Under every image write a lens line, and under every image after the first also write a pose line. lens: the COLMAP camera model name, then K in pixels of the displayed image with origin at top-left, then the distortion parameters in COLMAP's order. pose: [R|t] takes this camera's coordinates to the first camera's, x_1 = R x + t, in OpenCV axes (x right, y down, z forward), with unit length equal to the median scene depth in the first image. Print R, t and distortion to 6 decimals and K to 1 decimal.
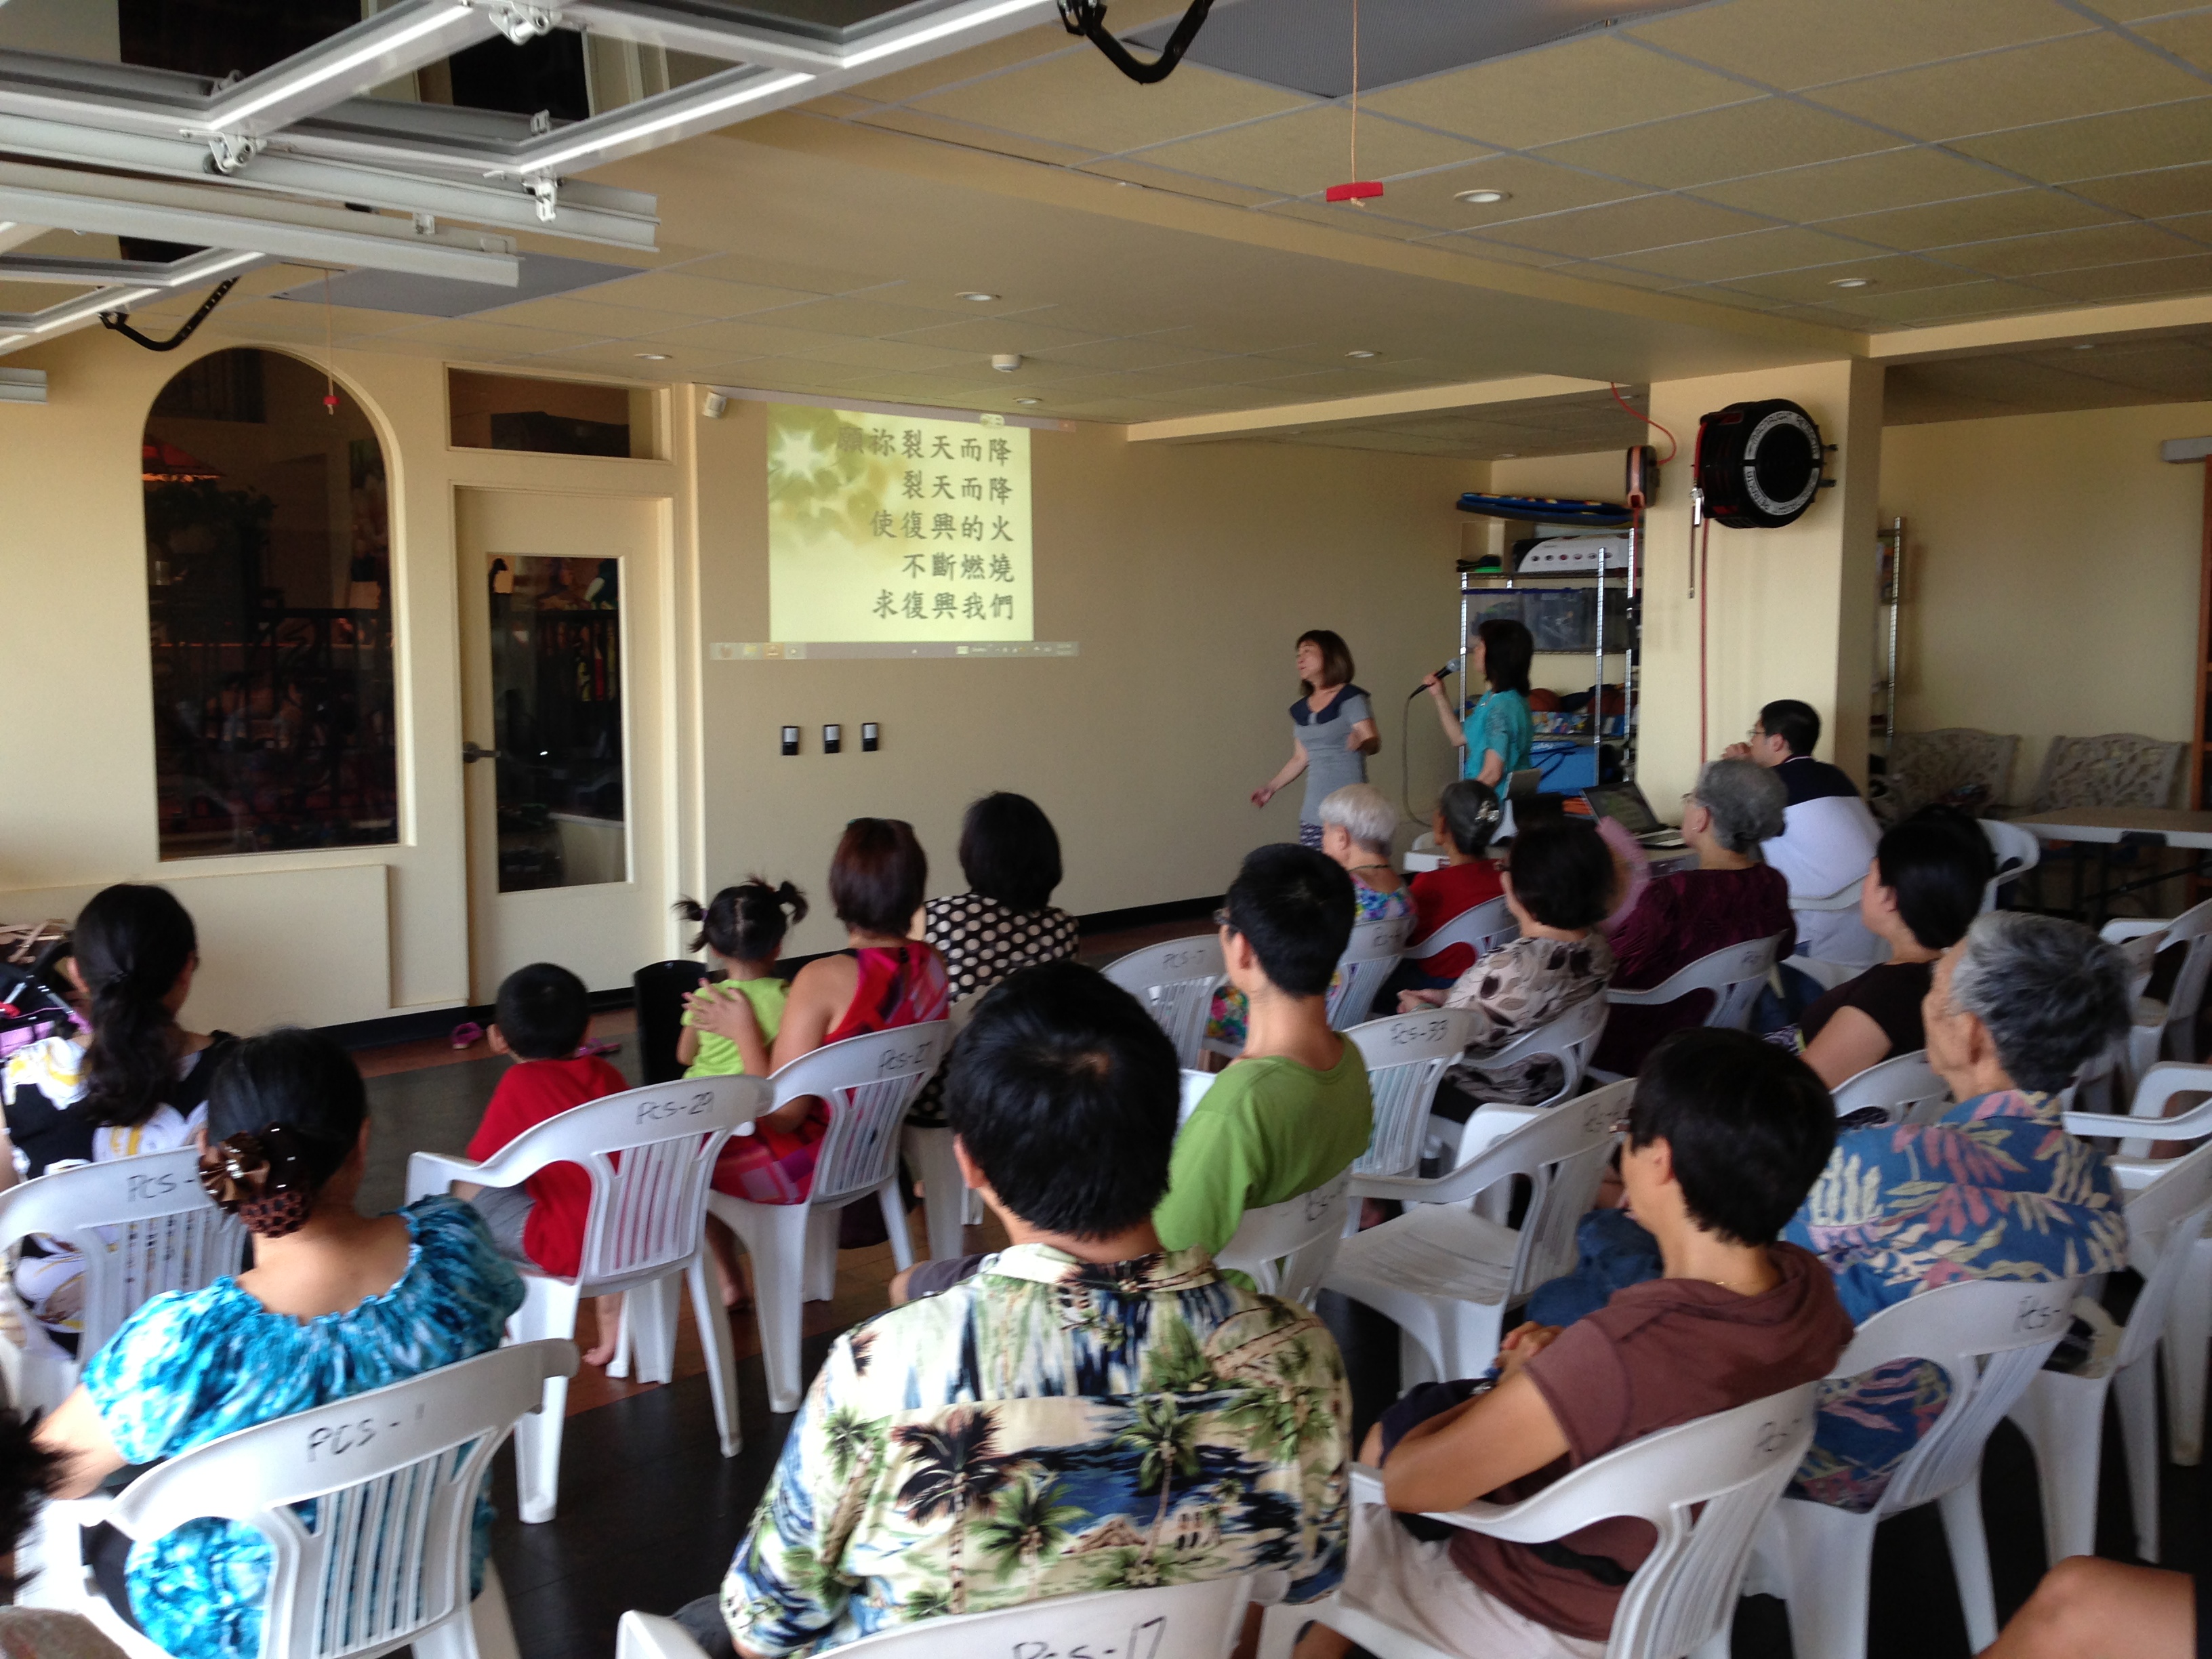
lens RADIAL K [[2030.1, 0, 1073.1], [0, 2030.1, 764.0], [0, 0, 1]] dist [0.020788, -0.013366]
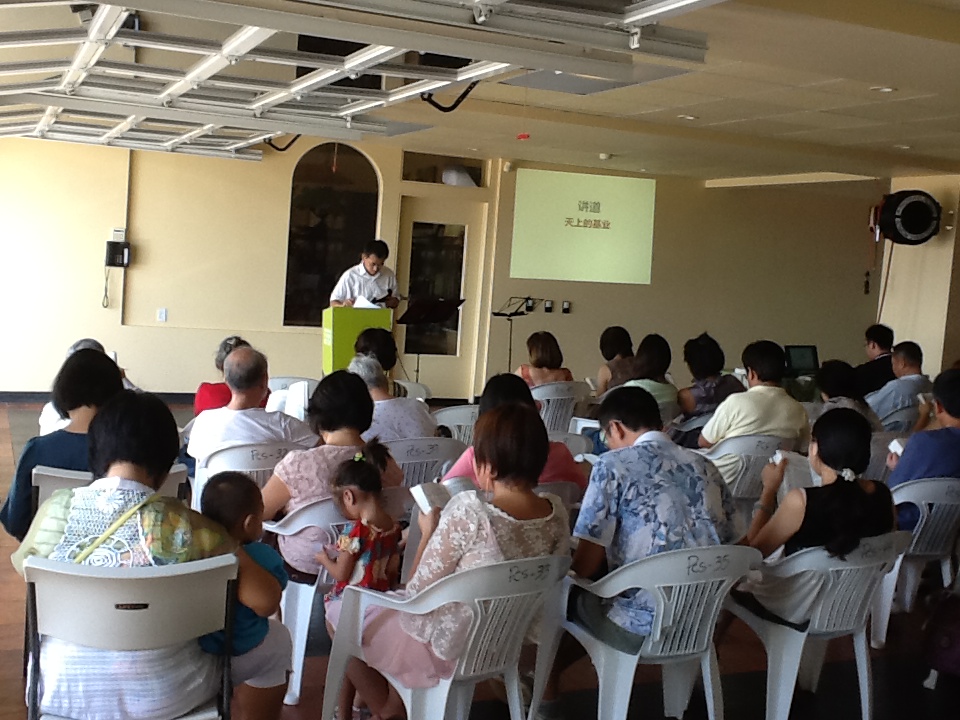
lens RADIAL K [[1217.7, 0, 480.0], [0, 1217.7, 360.0], [0, 0, 1]] dist [-0.097991, 0.021507]
pose [[0.925454, 0.099746, -0.365493, 0.488774], [-0.095271, 0.994990, 0.030307, 0.021399], [0.366685, 0.006773, 0.930321, -0.530149]]
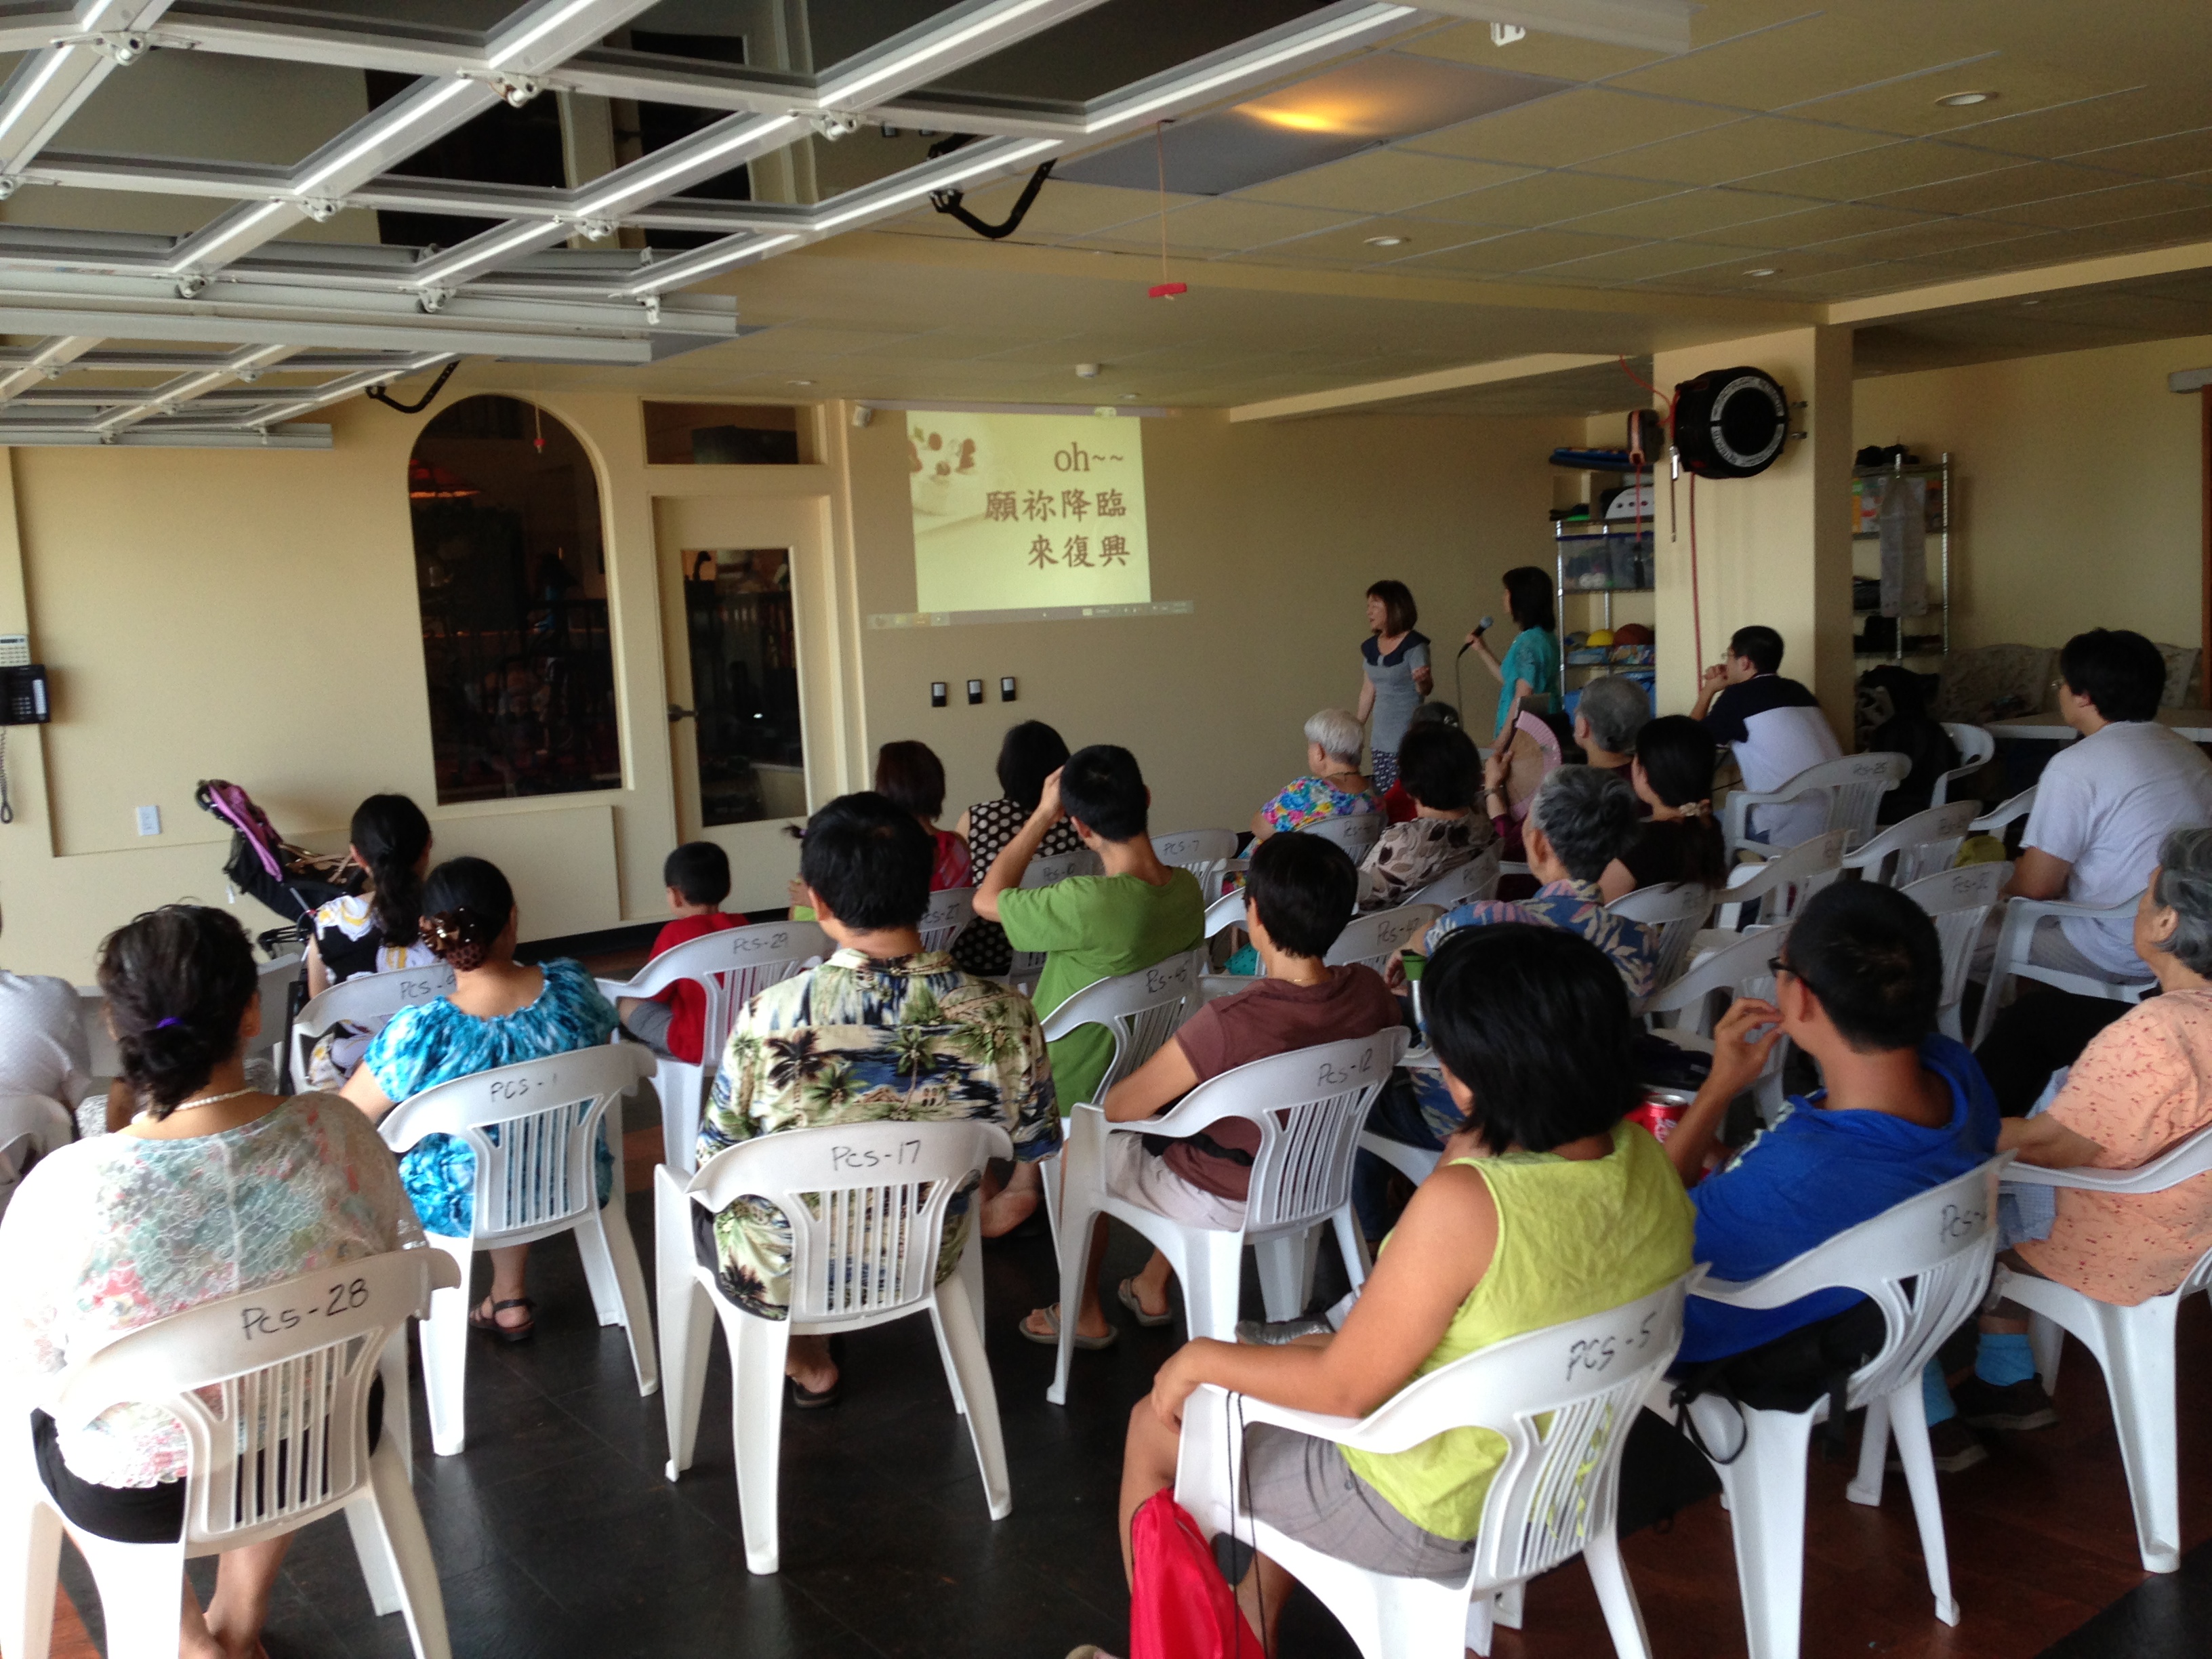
lens RADIAL K [[2037.5, 0, 1106.0], [0, 2037.5, 829.5], [0, 0, 1]] dist [0.015215, 0.005344]
pose [[0.992215, -0.029698, -0.120940, 0.143572], [0.036103, 0.998040, 0.051120, 0.014260], [0.119185, -0.055089, 0.991343, -0.258336]]
